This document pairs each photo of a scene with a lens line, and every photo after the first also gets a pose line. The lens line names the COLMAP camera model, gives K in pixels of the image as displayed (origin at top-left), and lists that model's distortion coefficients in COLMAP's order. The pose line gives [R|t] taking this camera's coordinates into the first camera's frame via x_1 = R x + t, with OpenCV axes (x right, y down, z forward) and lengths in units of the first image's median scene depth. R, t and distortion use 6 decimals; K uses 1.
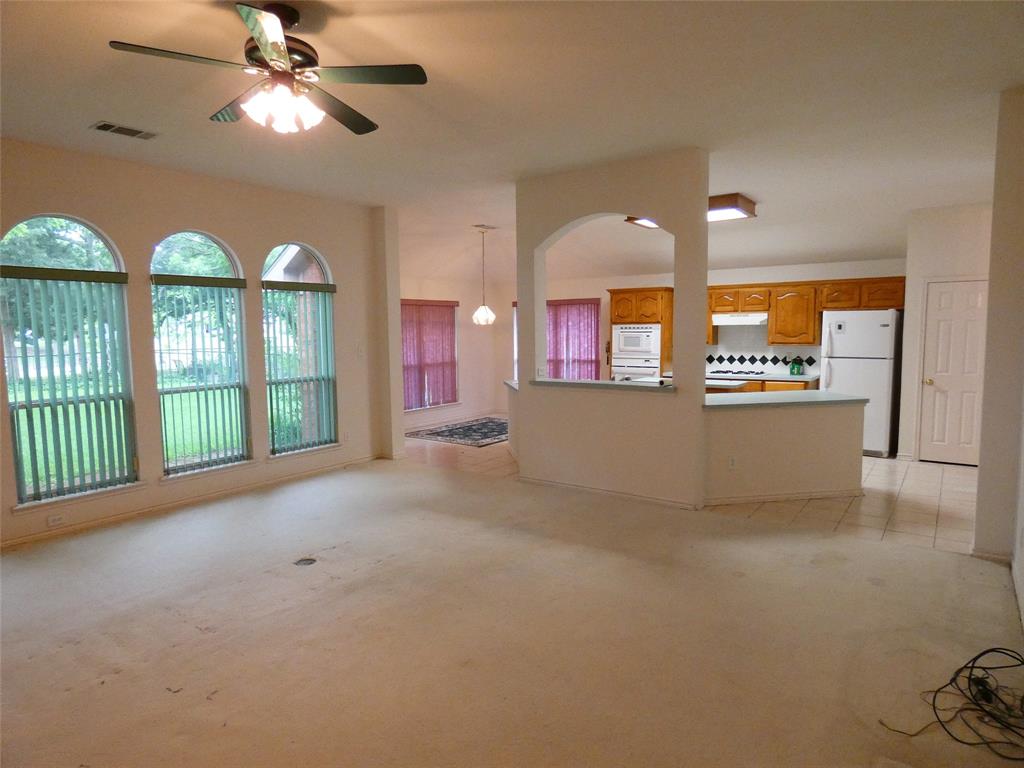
lens RADIAL K [[609.8, 0, 513.4], [0, 609.8, 385.6], [0, 0, 1]] dist [-0.008560, 0.002065]
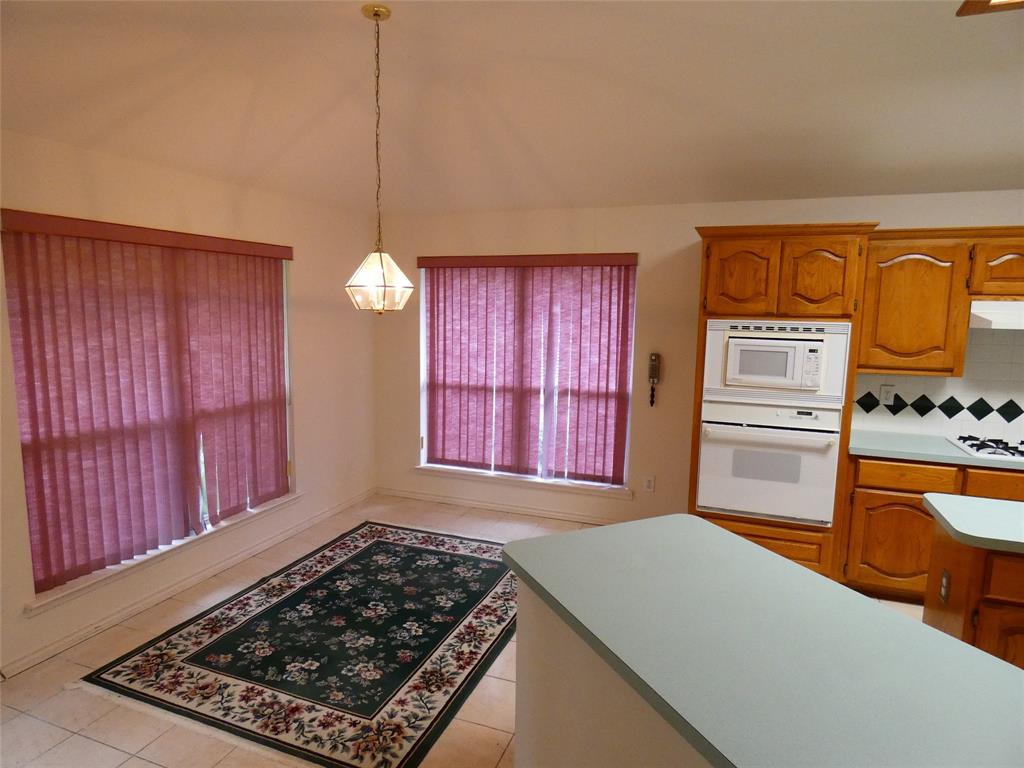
lens RADIAL K [[609.8, 0, 512.5], [0, 609.8, 389.3], [0, 0, 1]] dist [-0.008560, 0.002065]
pose [[0.964635, -0.010553, 0.263378, -0.059649], [-0.001256, 0.999003, 0.044626, -0.066540], [-0.263586, -0.043378, 0.963660, 0.607419]]
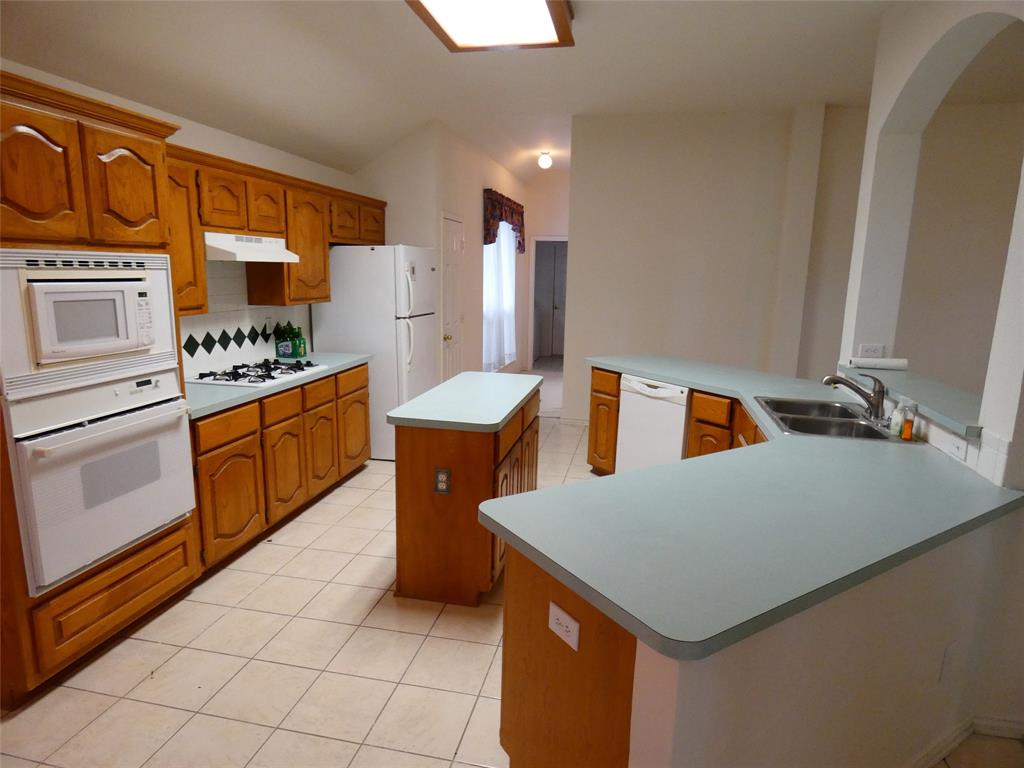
lens RADIAL K [[609.8, 0, 511.8], [0, 609.8, 382.5], [0, 0, 1]] dist [-0.008560, 0.002065]
pose [[-0.404720, -0.161625, 0.900044, -0.092575], [0.073680, 0.975292, 0.208269, -0.078686], [-0.911467, 0.150606, -0.382812, 0.861869]]
